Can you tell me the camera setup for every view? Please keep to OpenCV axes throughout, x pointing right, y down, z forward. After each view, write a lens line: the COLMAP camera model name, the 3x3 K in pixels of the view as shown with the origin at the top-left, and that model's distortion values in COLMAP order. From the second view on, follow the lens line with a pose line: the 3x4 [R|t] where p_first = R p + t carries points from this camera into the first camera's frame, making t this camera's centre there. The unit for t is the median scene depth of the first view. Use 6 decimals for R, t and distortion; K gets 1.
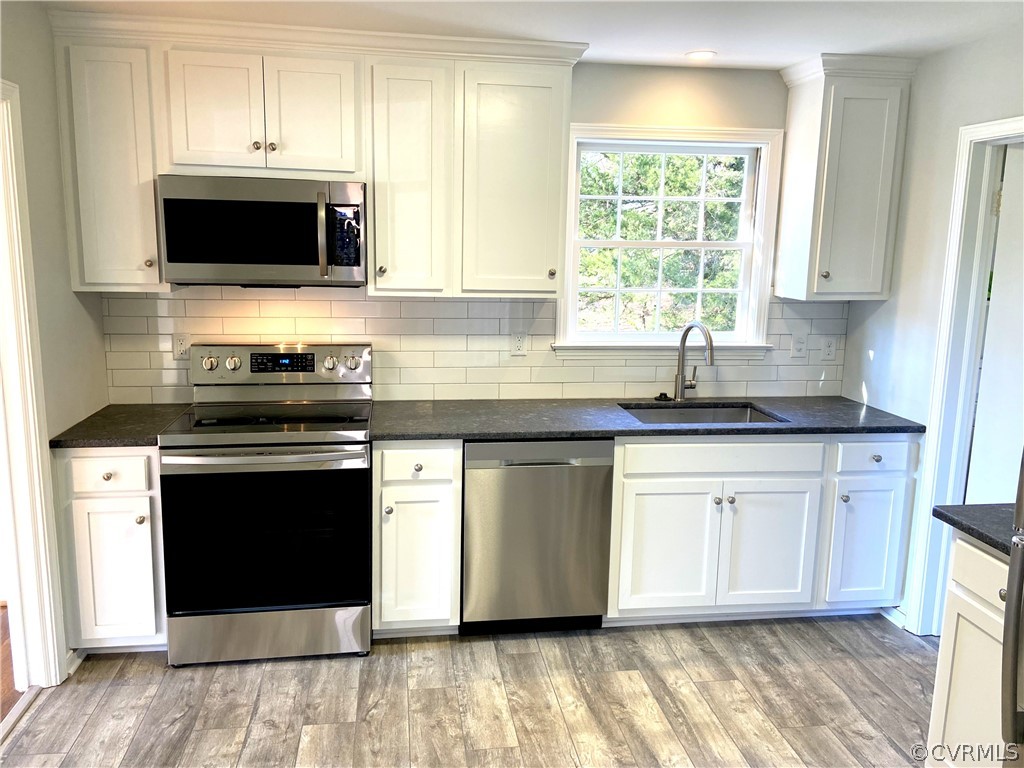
lens RADIAL K [[816.2, 0, 510.4], [0, 816.2, 375.9], [0, 0, 1]] dist [0.063176, -0.011876]
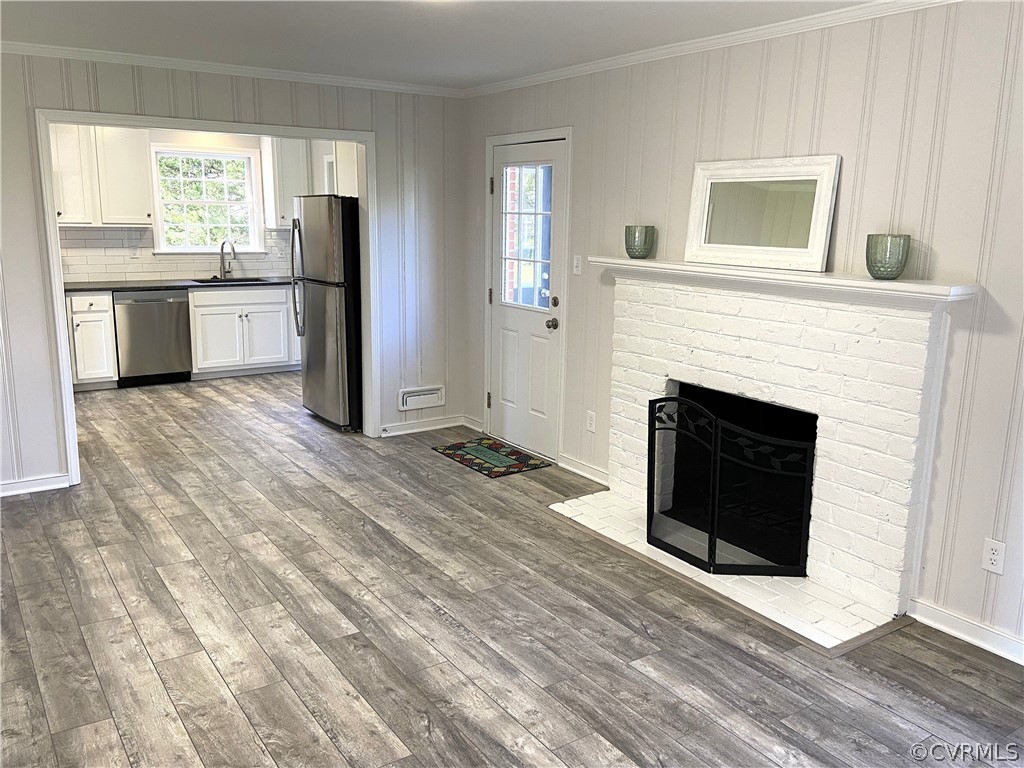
lens RADIAL K [[816.2, 0, 510.4], [0, 816.2, 375.9], [0, 0, 1]] dist [0.063176, -0.011876]
pose [[0.895619, -0.093338, 0.434920, -0.082110], [0.075283, 0.995439, 0.058603, 0.235948], [-0.438406, -0.019744, 0.898560, -1.362776]]
